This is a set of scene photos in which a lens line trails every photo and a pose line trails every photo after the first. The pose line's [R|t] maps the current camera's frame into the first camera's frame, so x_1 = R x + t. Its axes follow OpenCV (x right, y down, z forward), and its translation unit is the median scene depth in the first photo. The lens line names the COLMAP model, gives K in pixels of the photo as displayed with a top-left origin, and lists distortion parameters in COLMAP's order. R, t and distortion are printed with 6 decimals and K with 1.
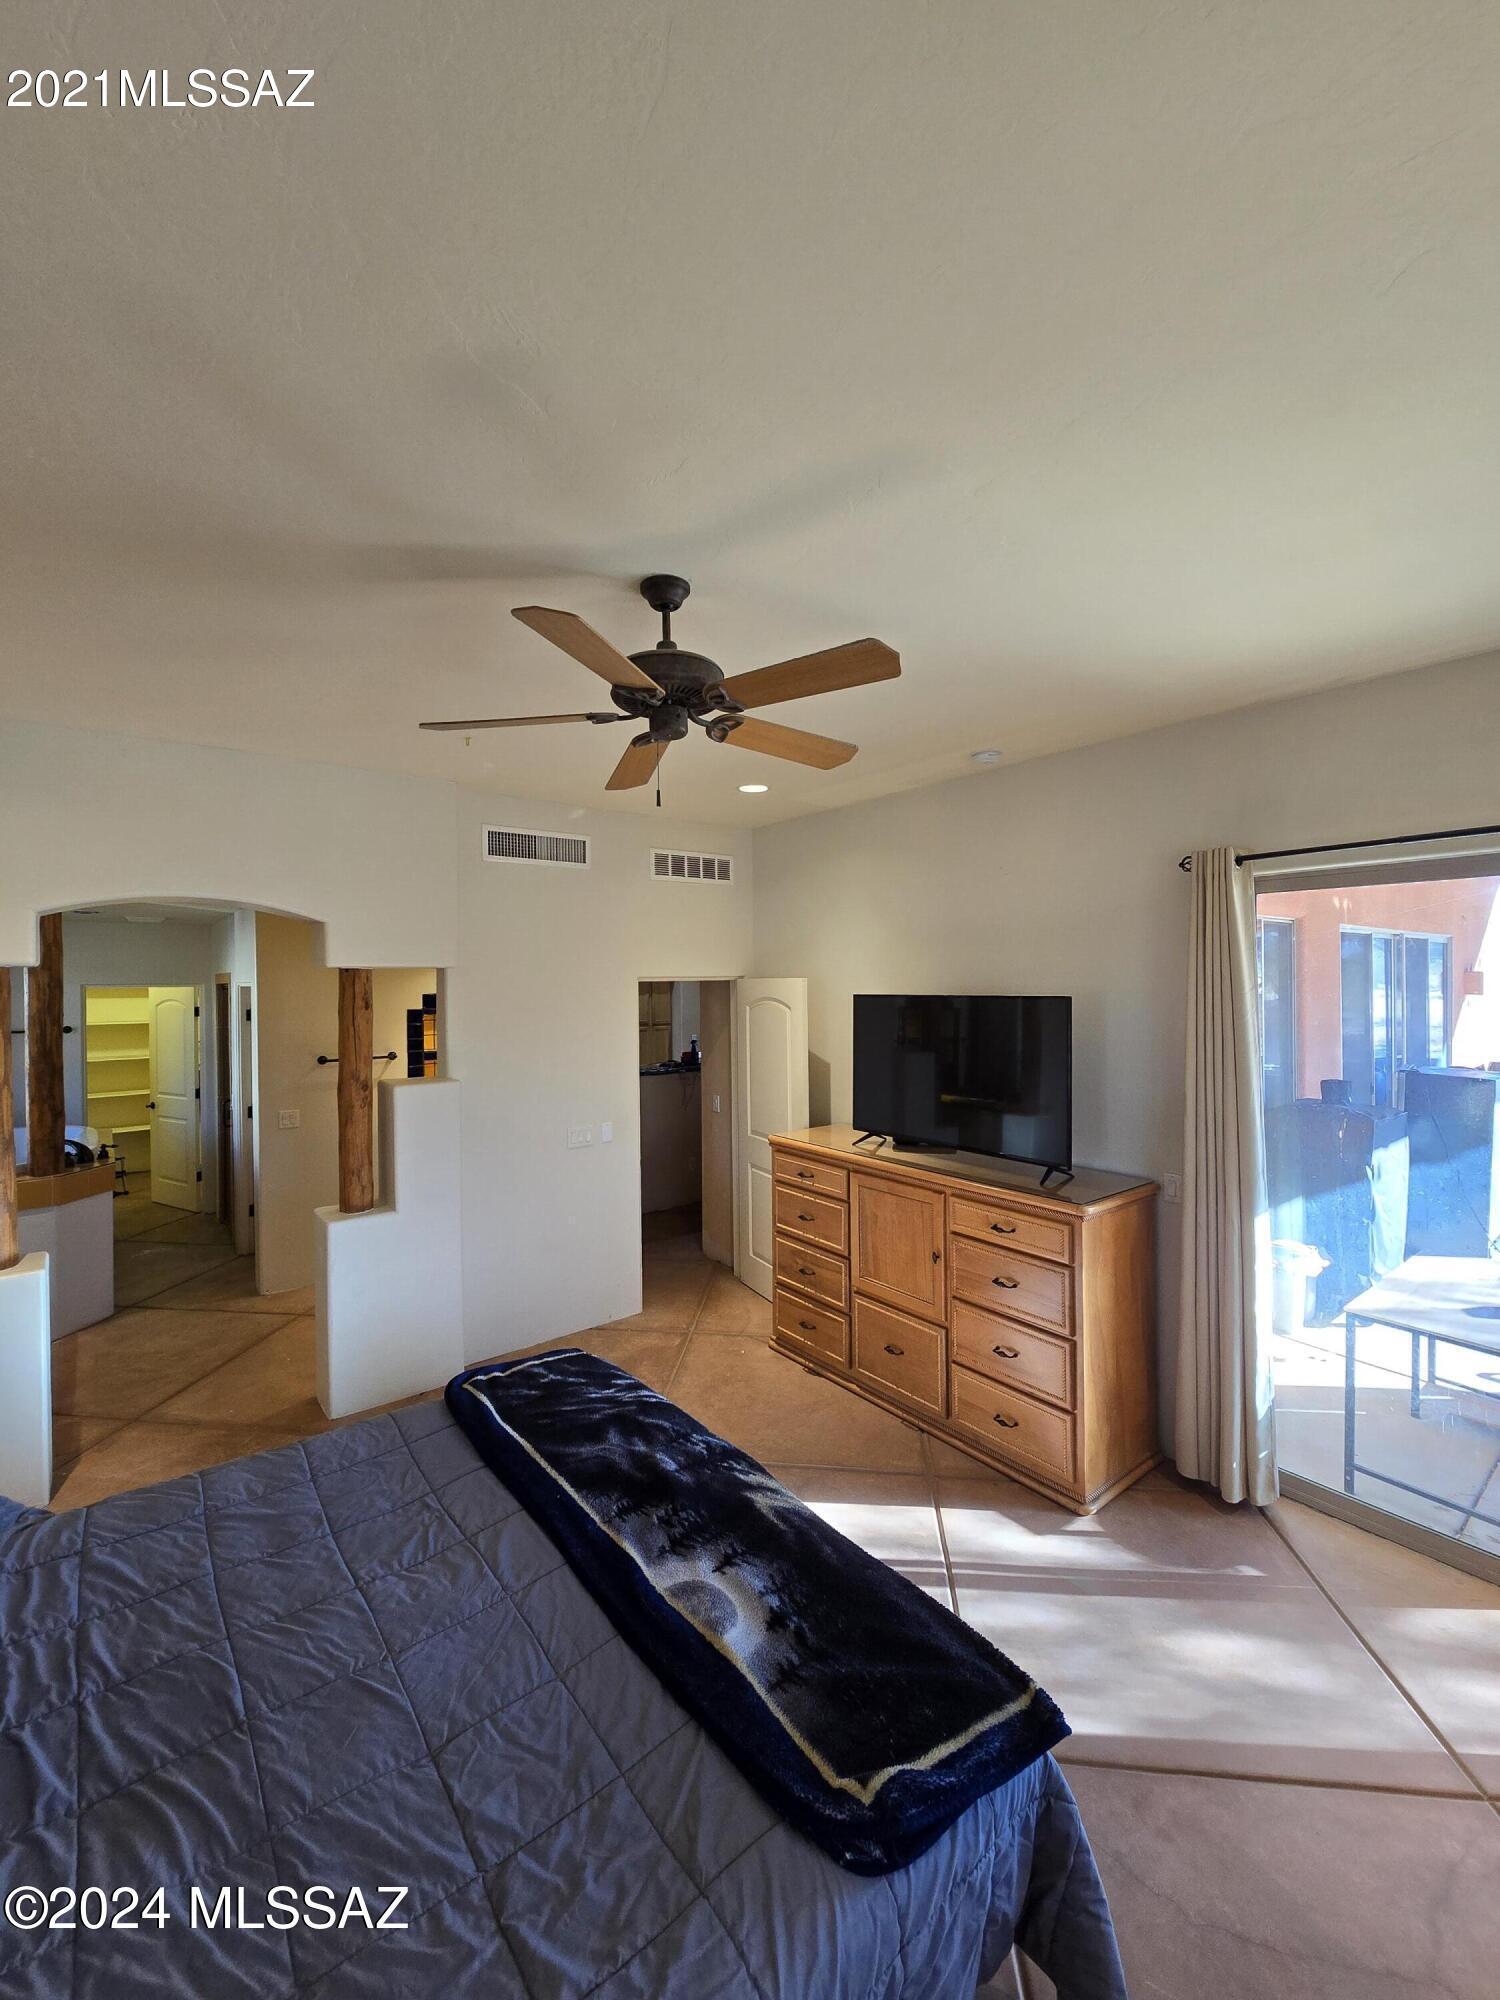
lens RADIAL K [[817.0, 0, 732.1], [0, 817.0, 984.5], [0, 0, 1]] dist [-0.003523, 0.000786]
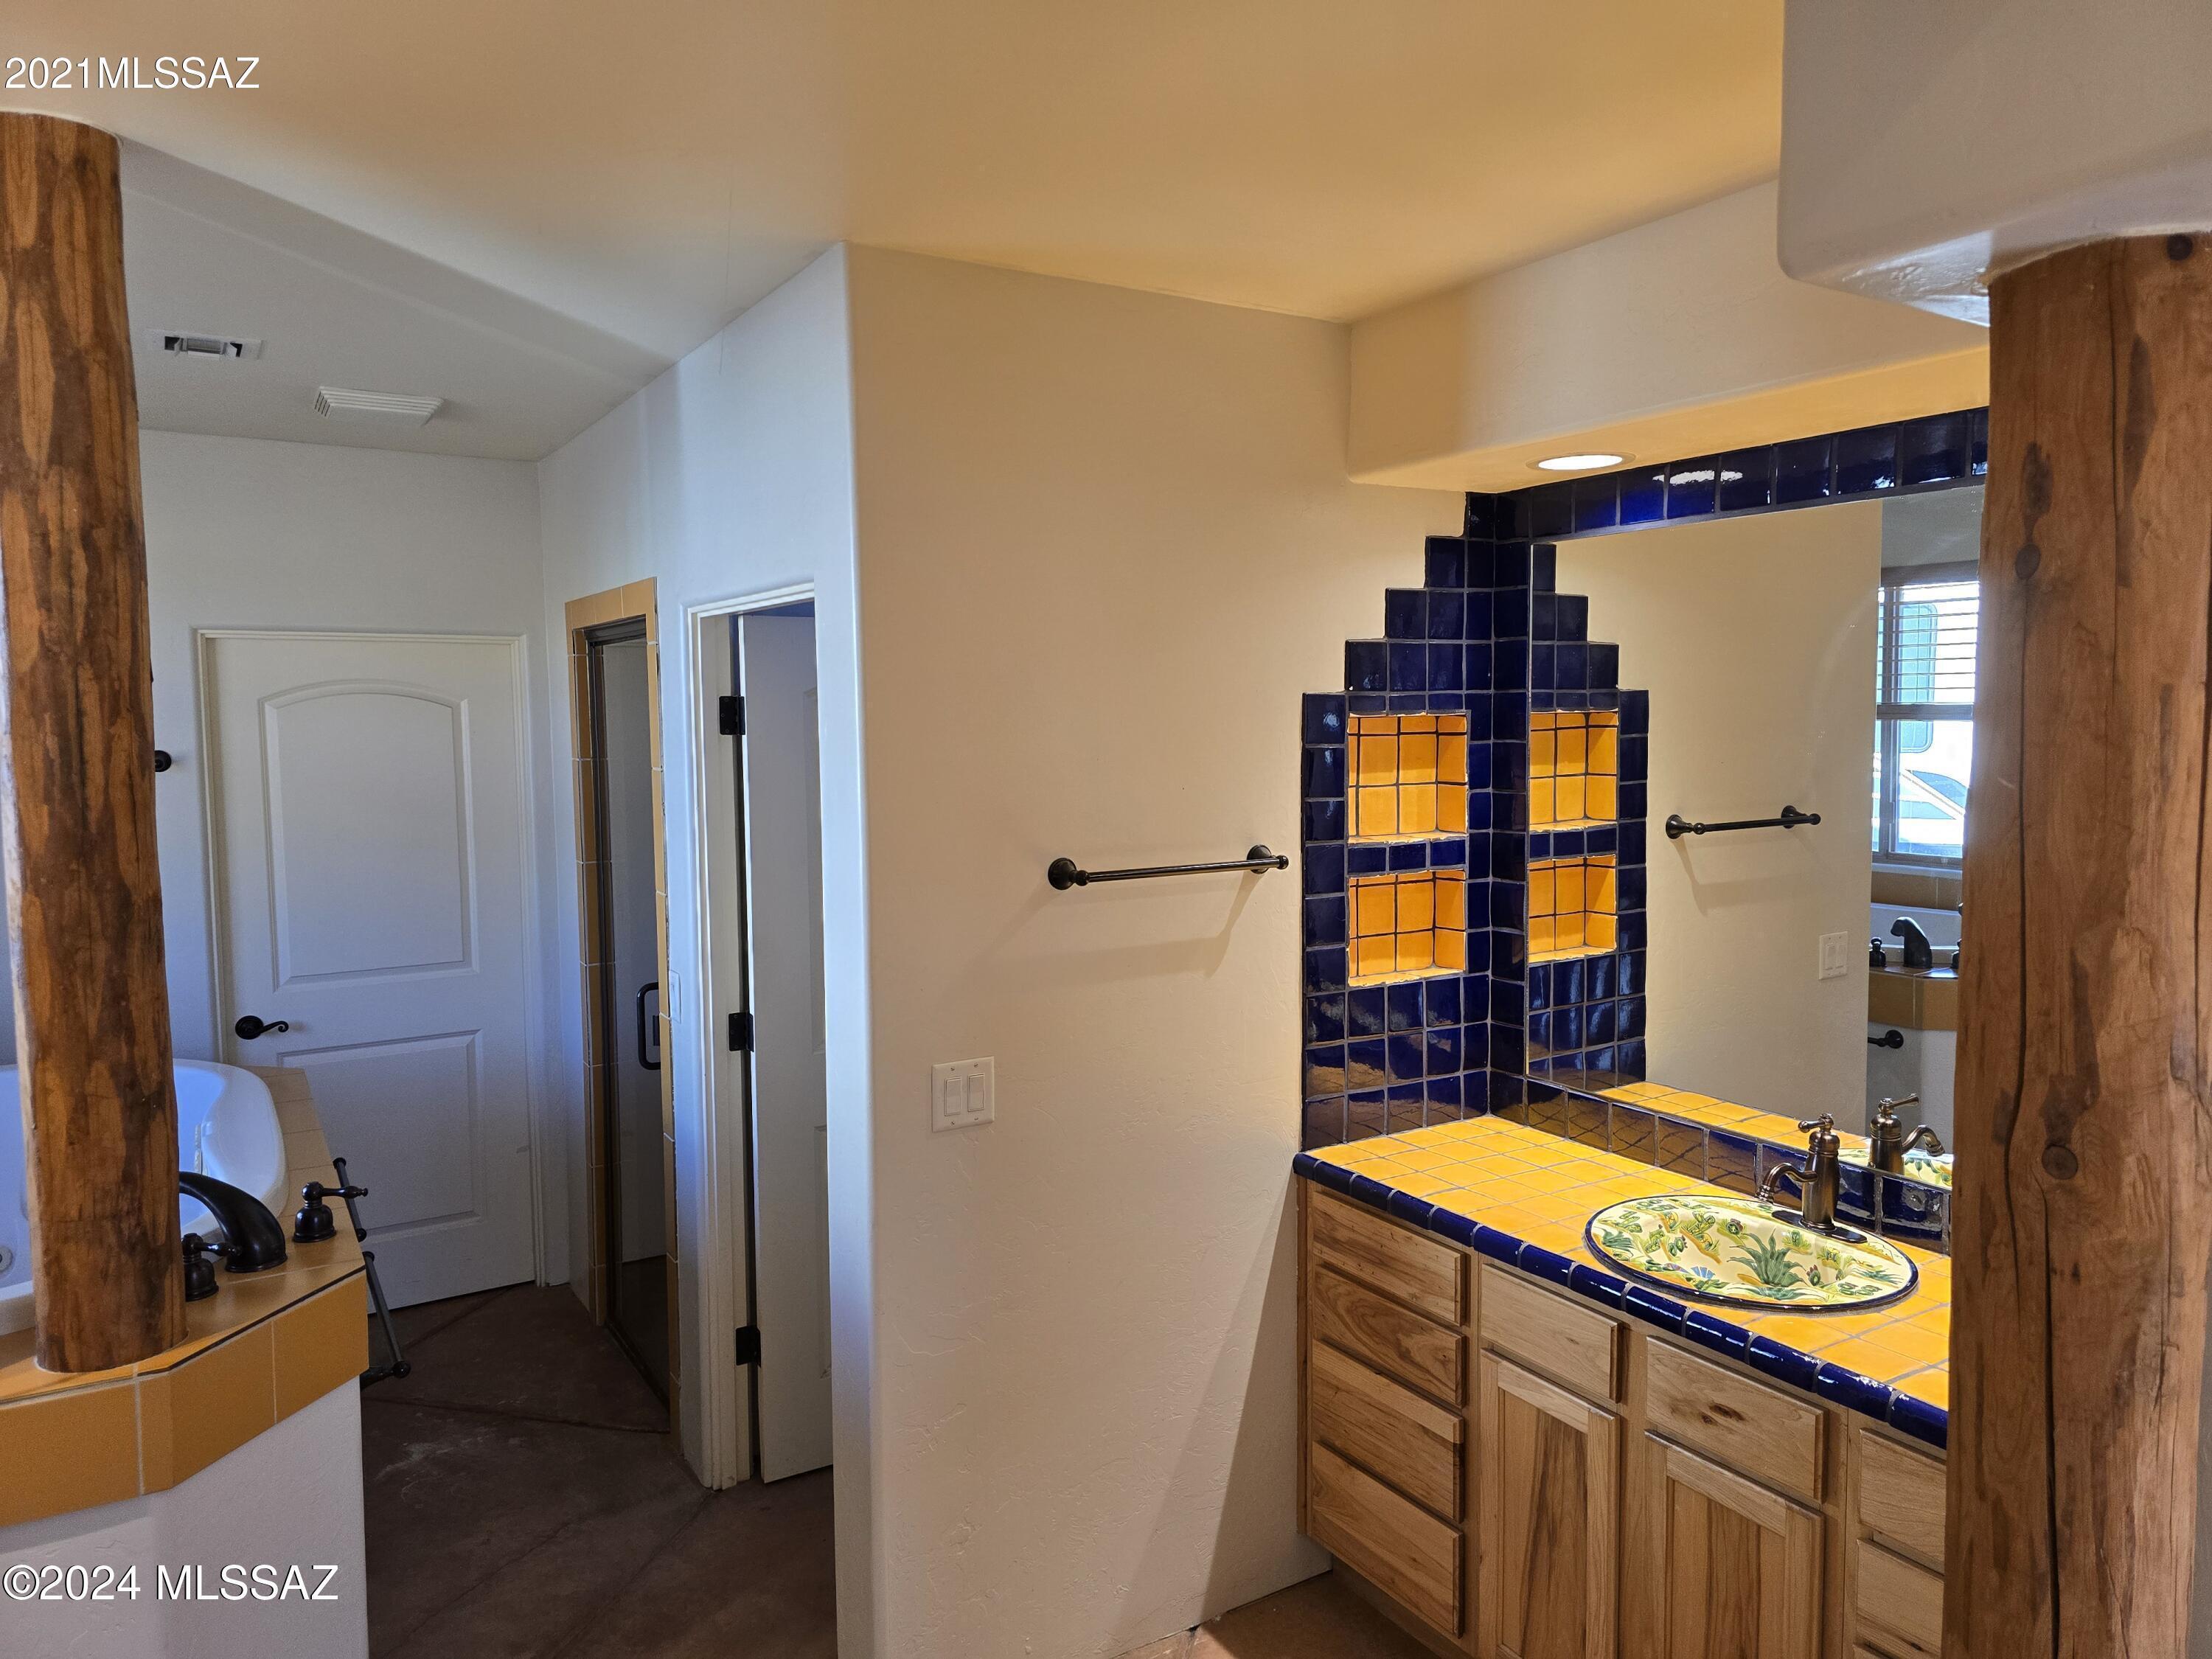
lens RADIAL K [[1469.4, 0, 1108.4], [0, 1469.4, 821.5], [0, 0, 1]] dist [0.054346, -0.058716]
pose [[0.993523, 0.012785, -0.112906, -0.461614], [-0.004448, 0.997264, 0.073783, 0.042513], [0.113541, -0.072803, 0.990862, 0.560180]]
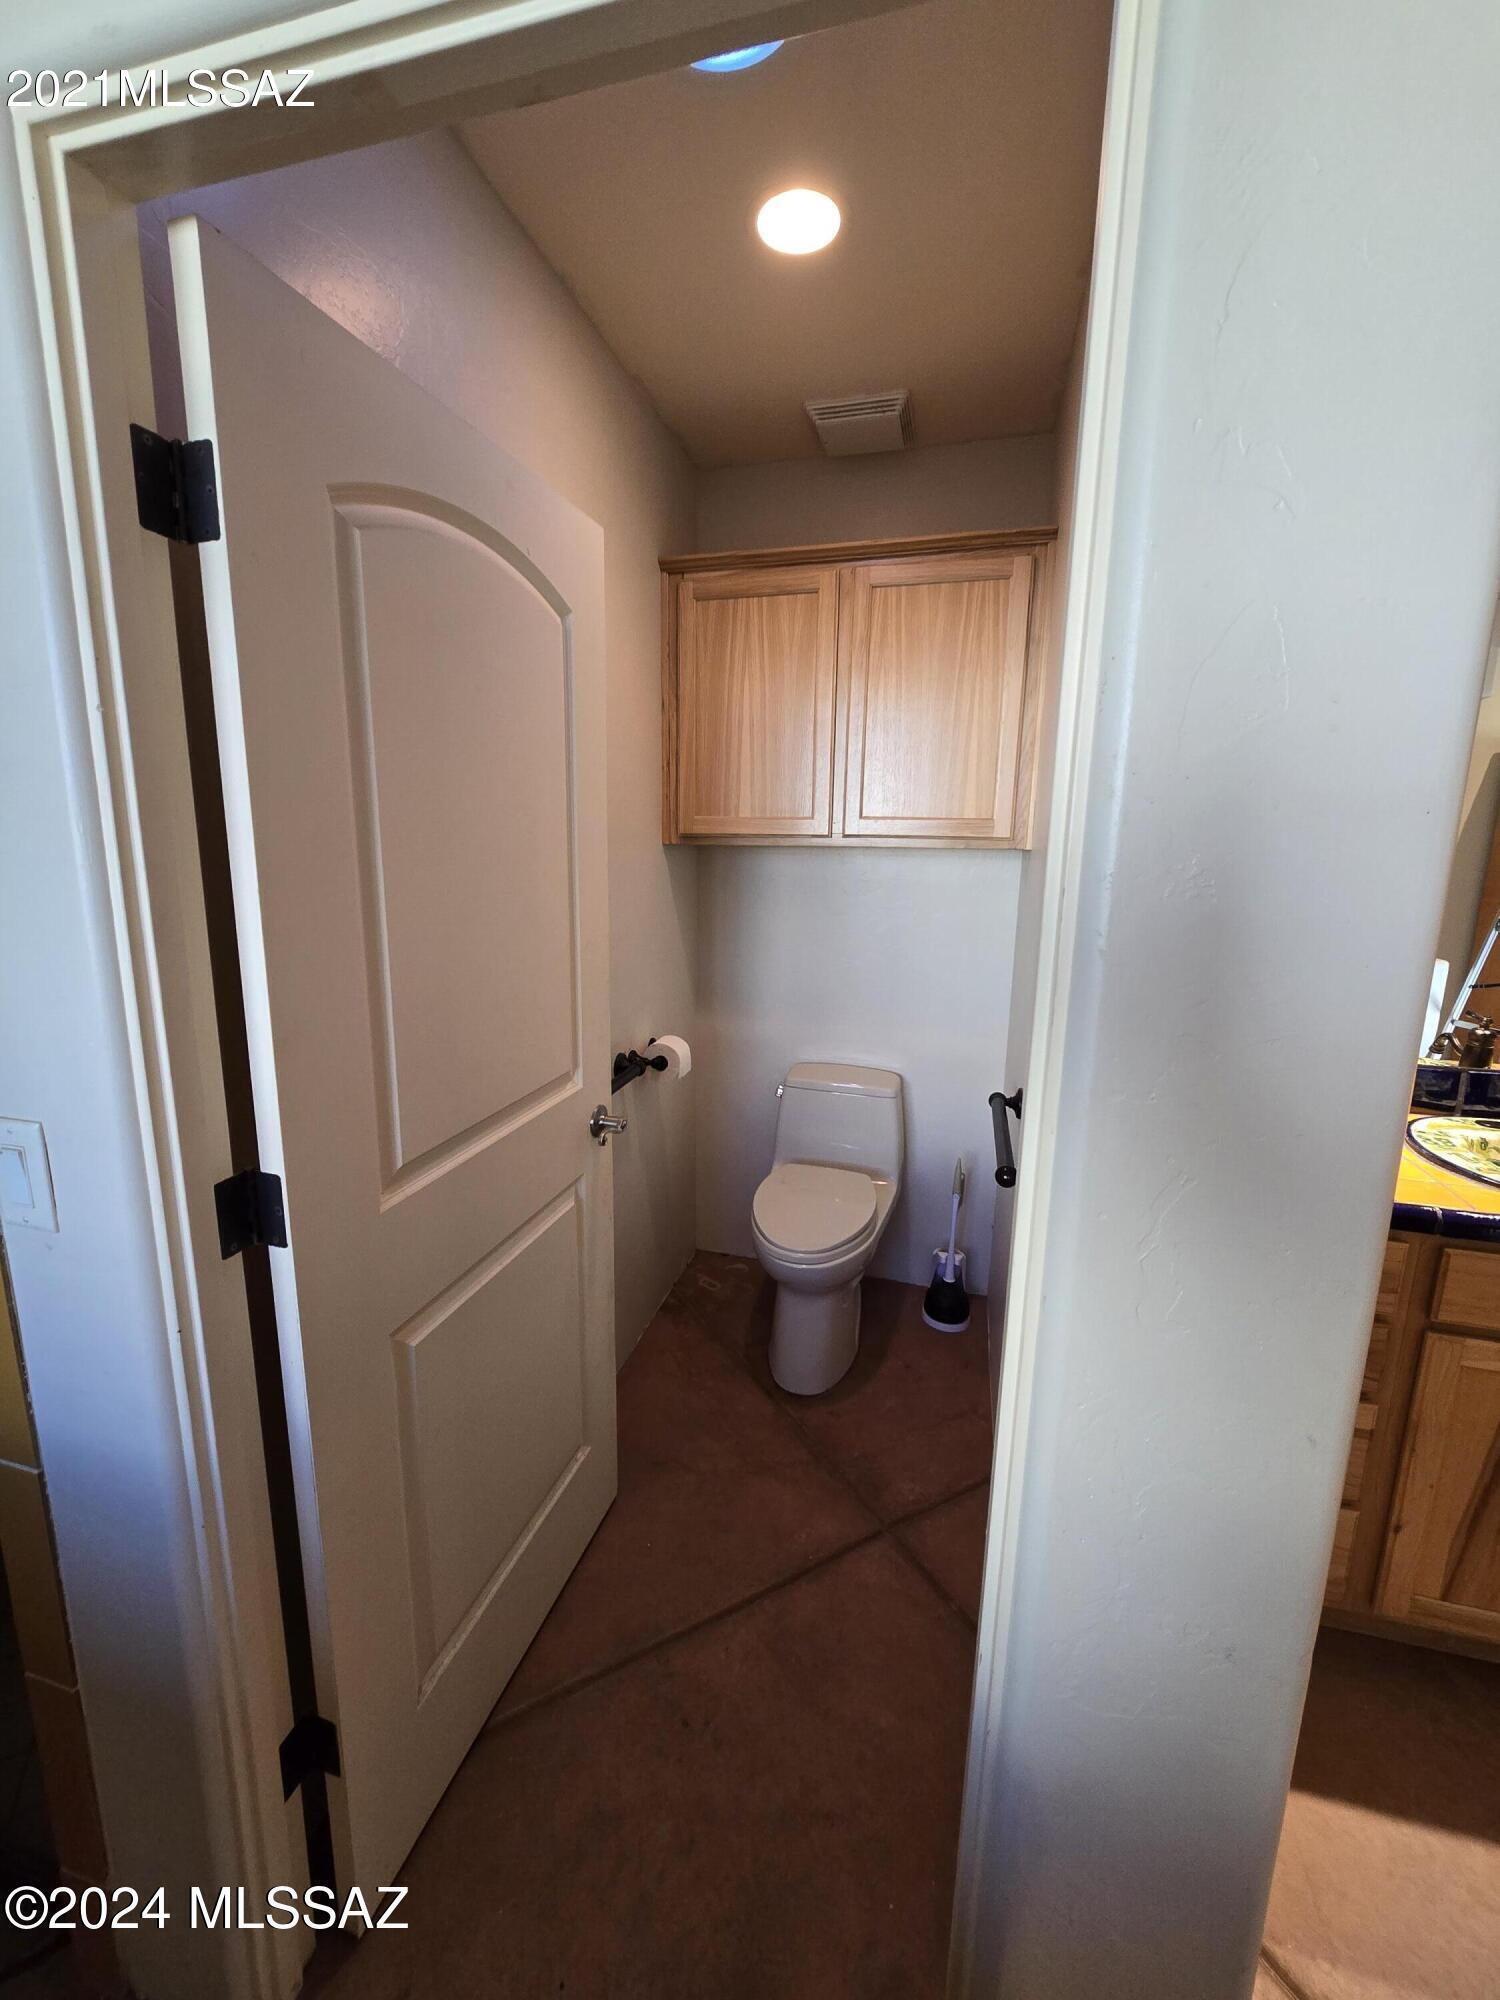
lens RADIAL K [[817.0, 0, 744.8], [0, 817.0, 983.5], [0, 0, 1]] dist [-0.003523, 0.000786]
pose [[0.806116, -0.087198, 0.585297, -0.700777], [-0.021080, 0.984224, 0.175664, 0.102751], [-0.591381, -0.153944, 0.791561, 0.980803]]
